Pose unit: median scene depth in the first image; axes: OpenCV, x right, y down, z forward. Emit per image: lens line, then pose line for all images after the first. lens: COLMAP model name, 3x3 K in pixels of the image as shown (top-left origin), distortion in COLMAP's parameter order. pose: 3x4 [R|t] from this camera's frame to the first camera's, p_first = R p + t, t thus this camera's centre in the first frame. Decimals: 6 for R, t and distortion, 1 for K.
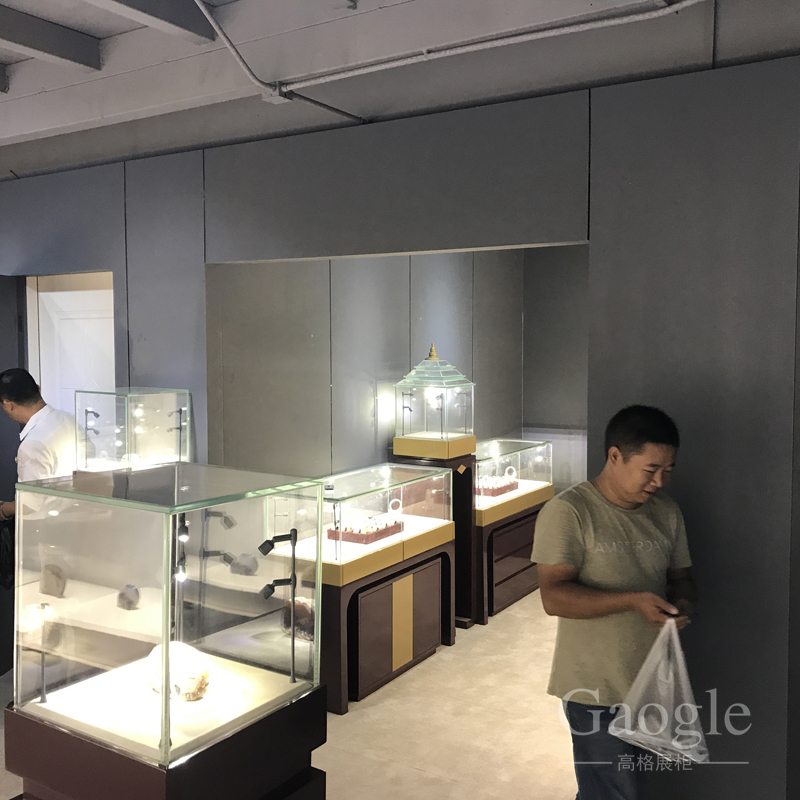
lens RADIAL K [[861.5, 0, 399.4], [0, 861.5, 390.1], [0, 0, 1]] dist [0.051412, -0.142767]
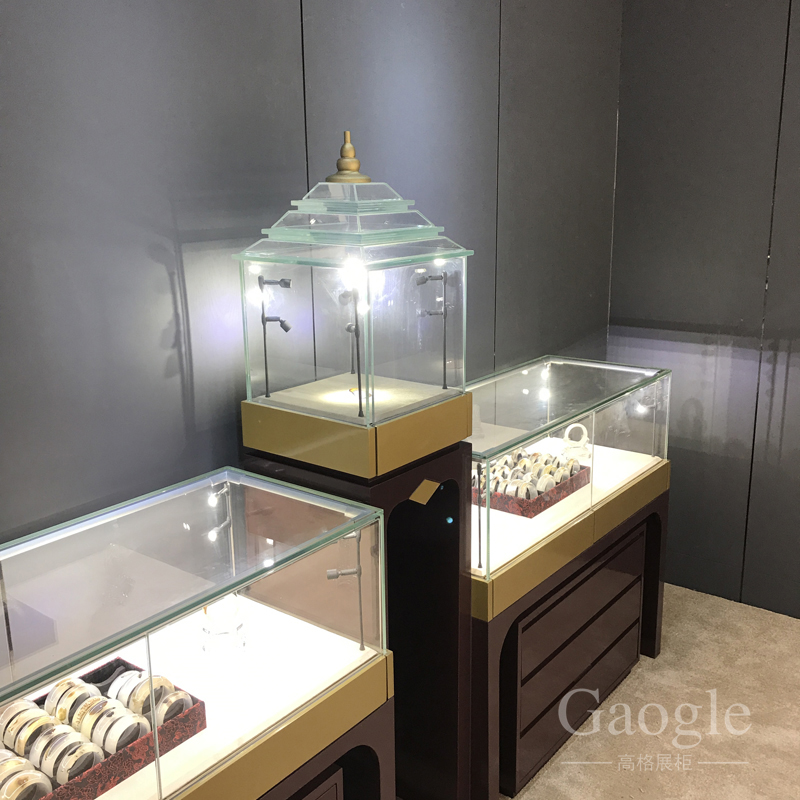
lens RADIAL K [[861.5, 0, 399.4], [0, 861.5, 390.1], [0, 0, 1]] dist [0.051412, -0.142767]
pose [[0.994936, 0.017446, -0.098980, 0.095074], [0.000874, 0.983282, 0.182089, -0.015772], [0.100502, -0.181253, 0.978288, 0.643155]]
